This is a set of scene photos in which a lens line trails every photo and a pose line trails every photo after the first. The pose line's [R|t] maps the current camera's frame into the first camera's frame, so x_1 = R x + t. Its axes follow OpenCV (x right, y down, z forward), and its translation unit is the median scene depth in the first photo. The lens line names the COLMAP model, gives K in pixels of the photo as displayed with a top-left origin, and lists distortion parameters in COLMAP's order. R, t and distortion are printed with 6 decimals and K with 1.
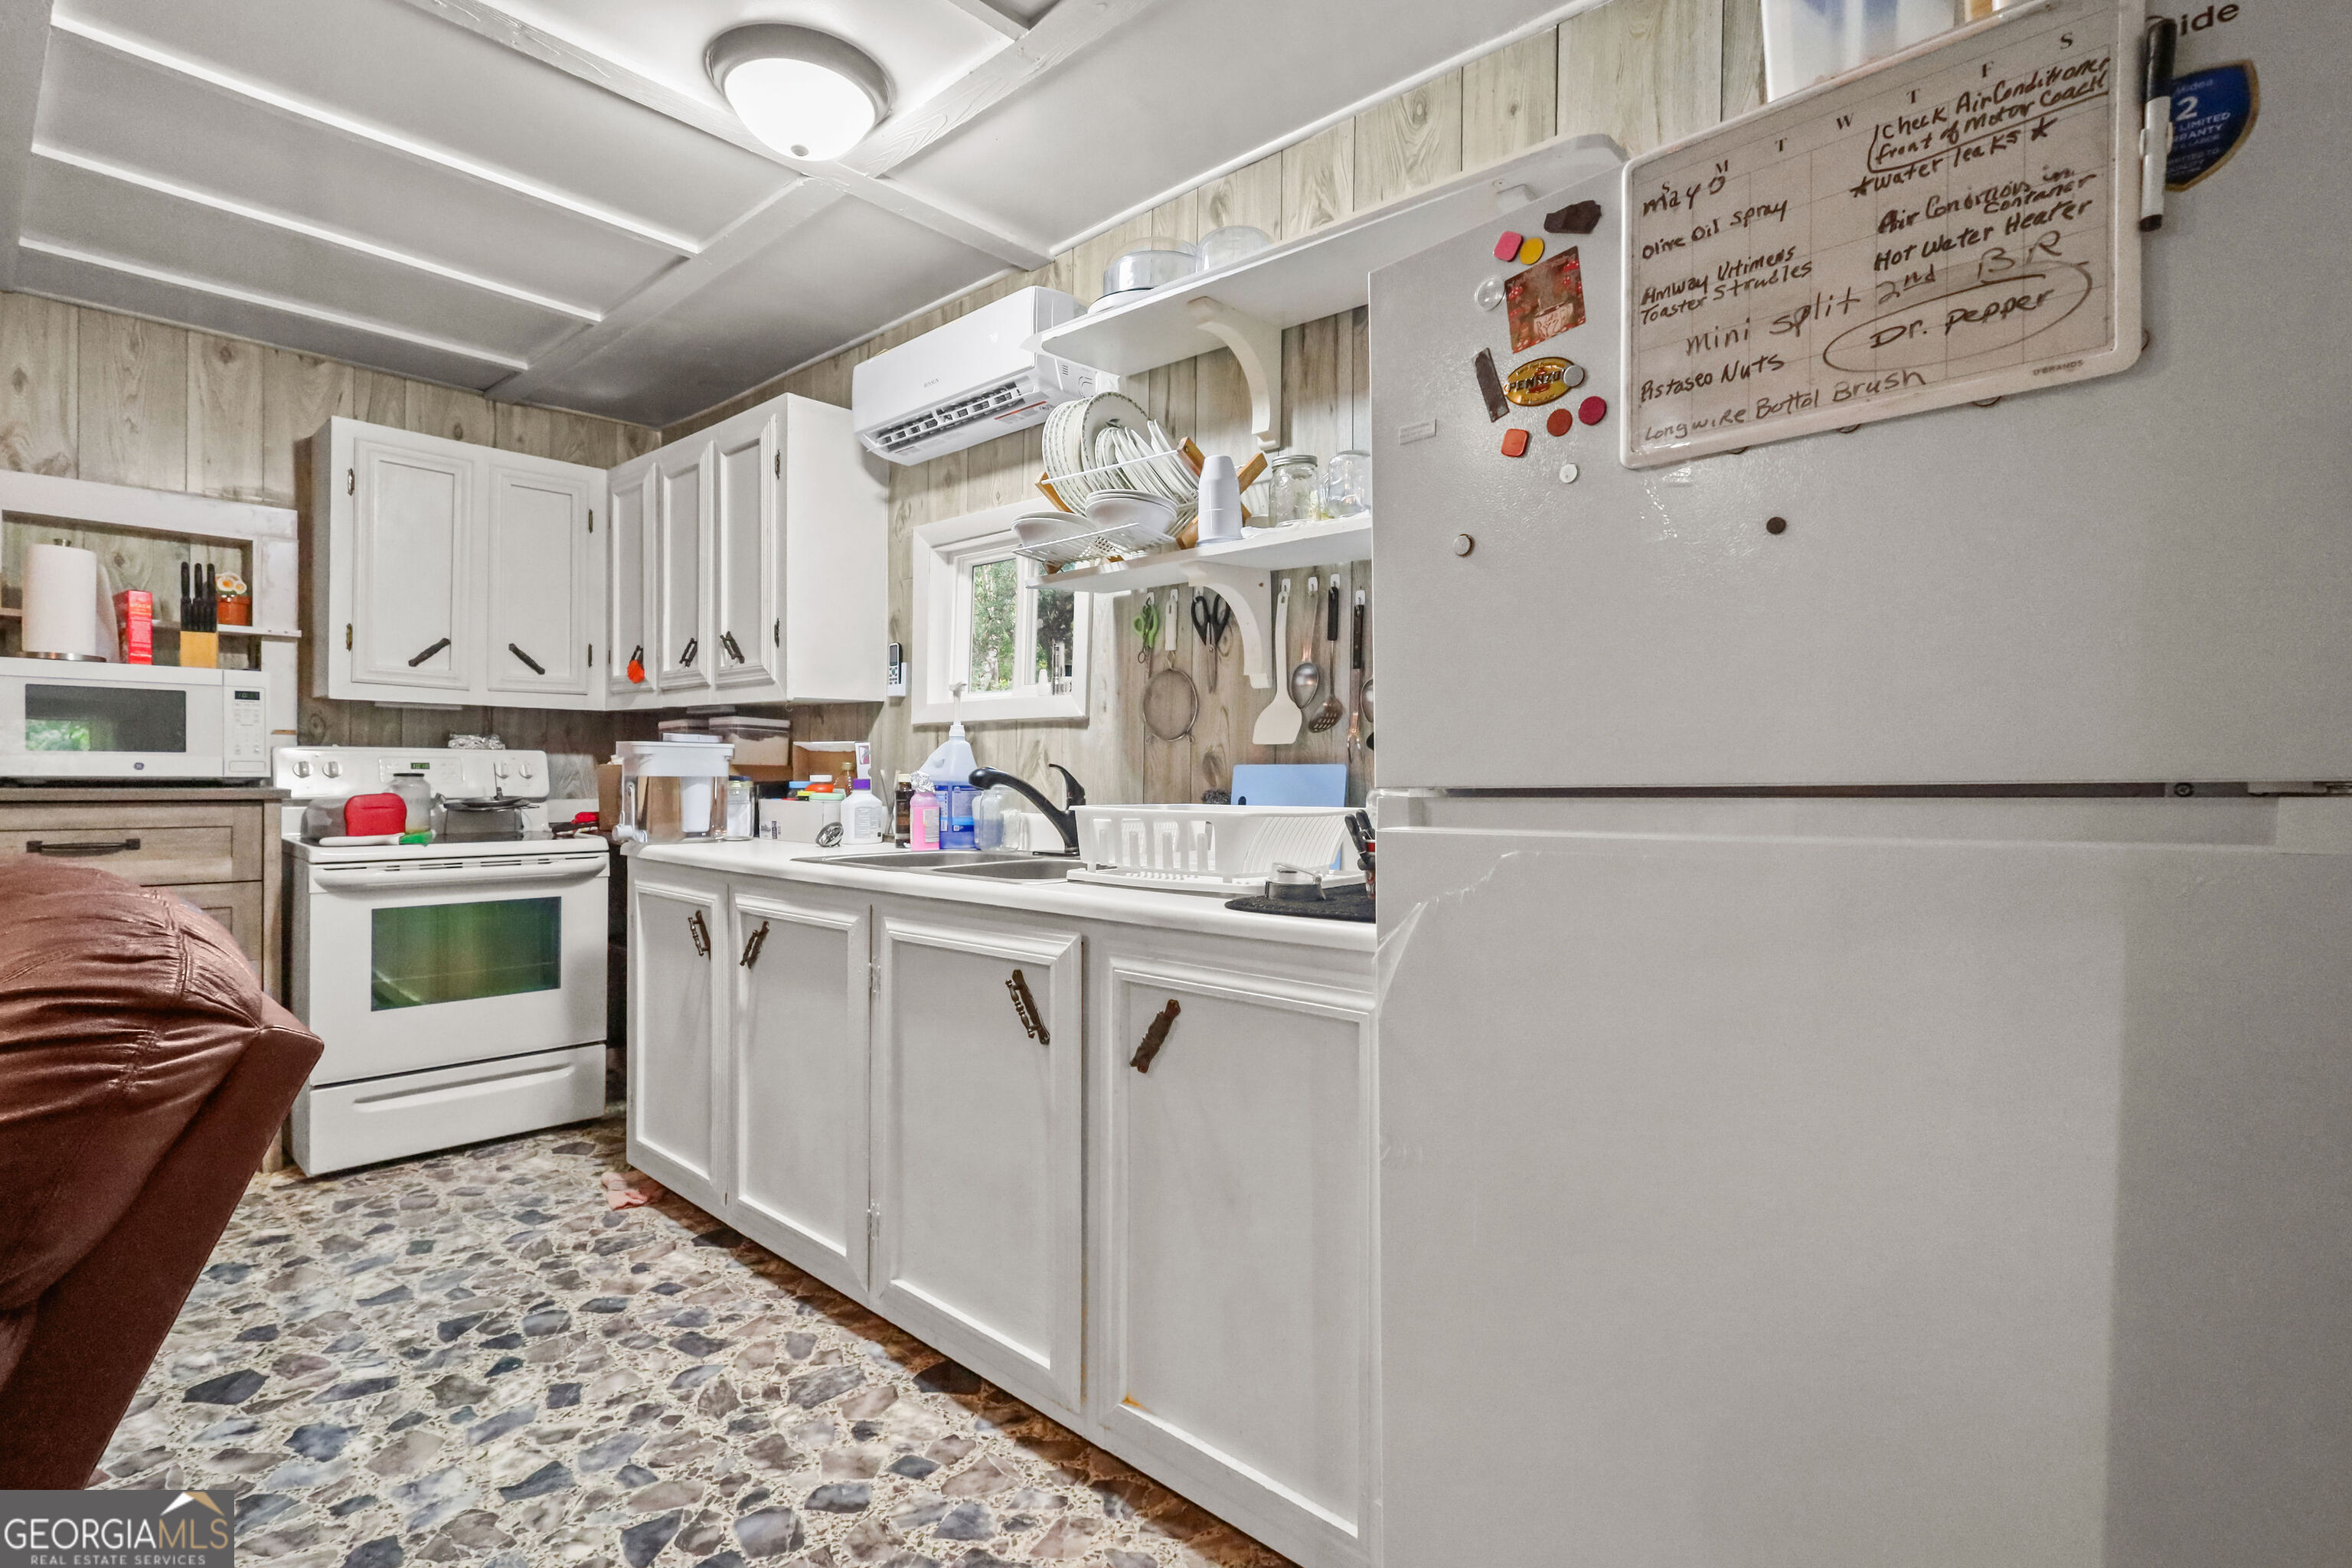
lens RADIAL K [[1110.8, 0, 1183.4], [0, 1110.8, 786.1], [0, 0, 1]] dist [-0.000606, -0.000159]
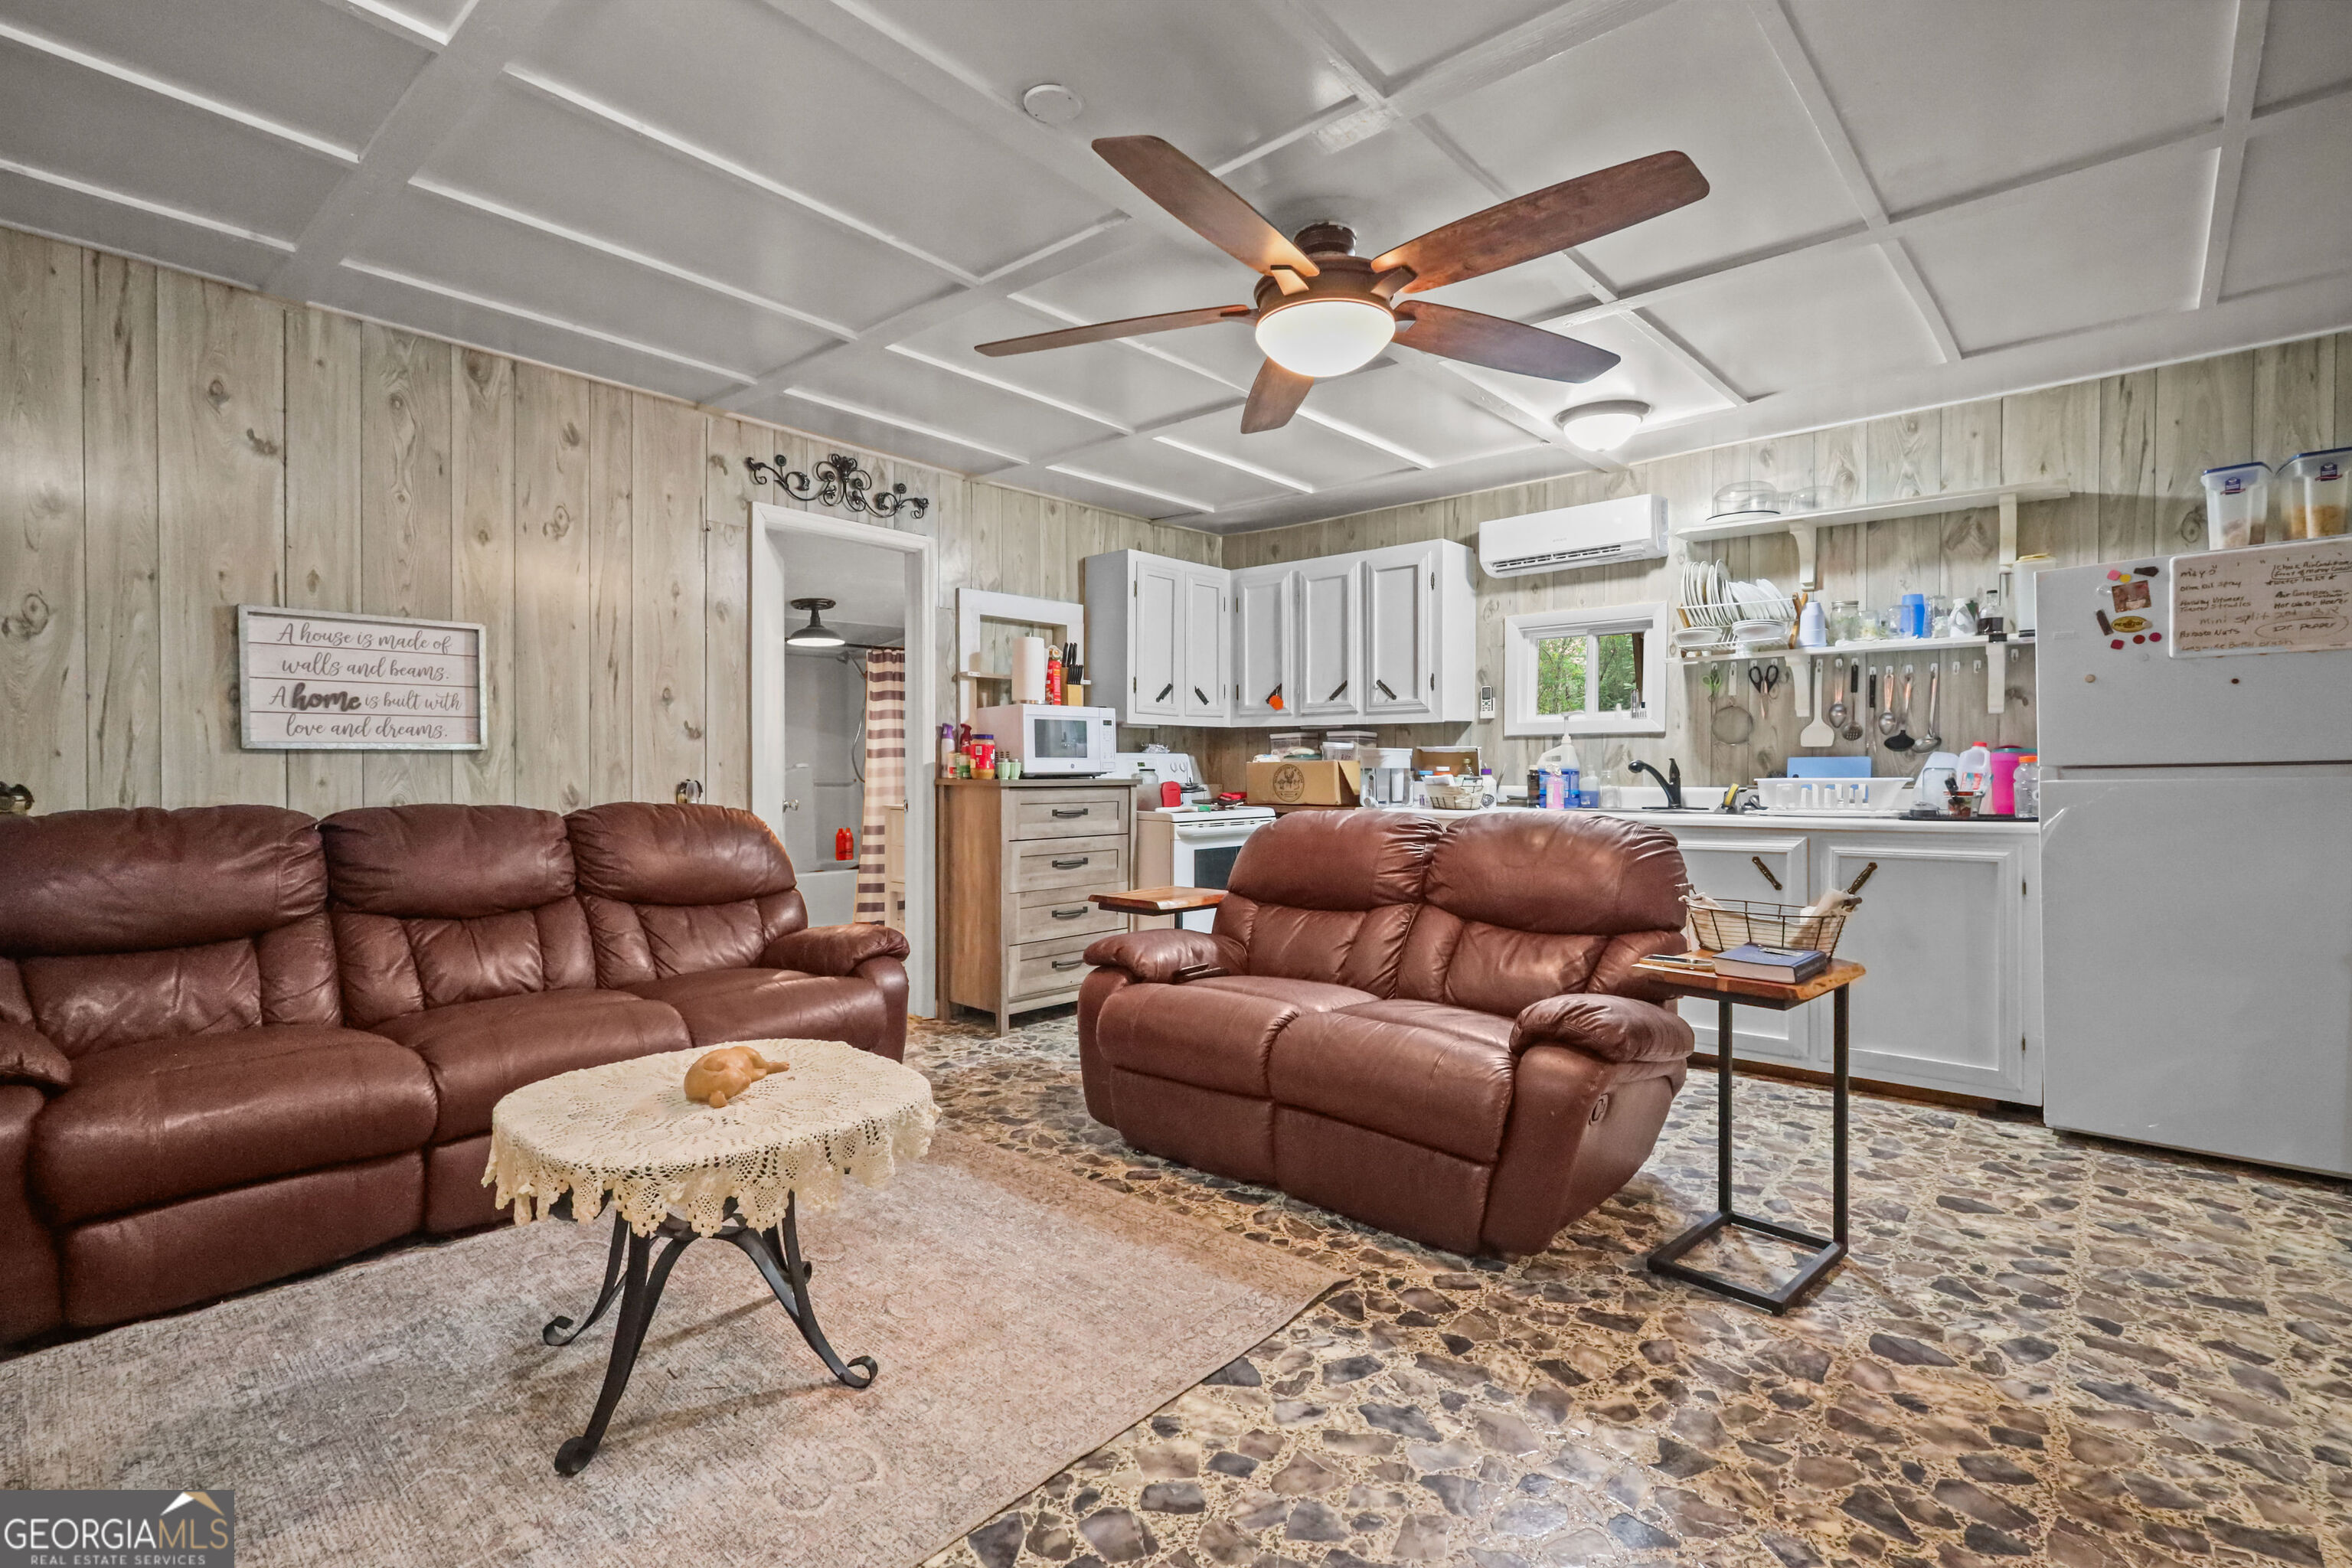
lens RADIAL K [[1084.0, 0, 1176.0], [0, 1084.0, 784.0], [0, 0, 1]] dist [-0.001580, -0.000053]
pose [[0.999893, -0.012500, 0.007643, -1.048788], [0.012459, 0.999908, 0.005390, 0.003006], [-0.007709, -0.005294, 0.999956, -0.864048]]
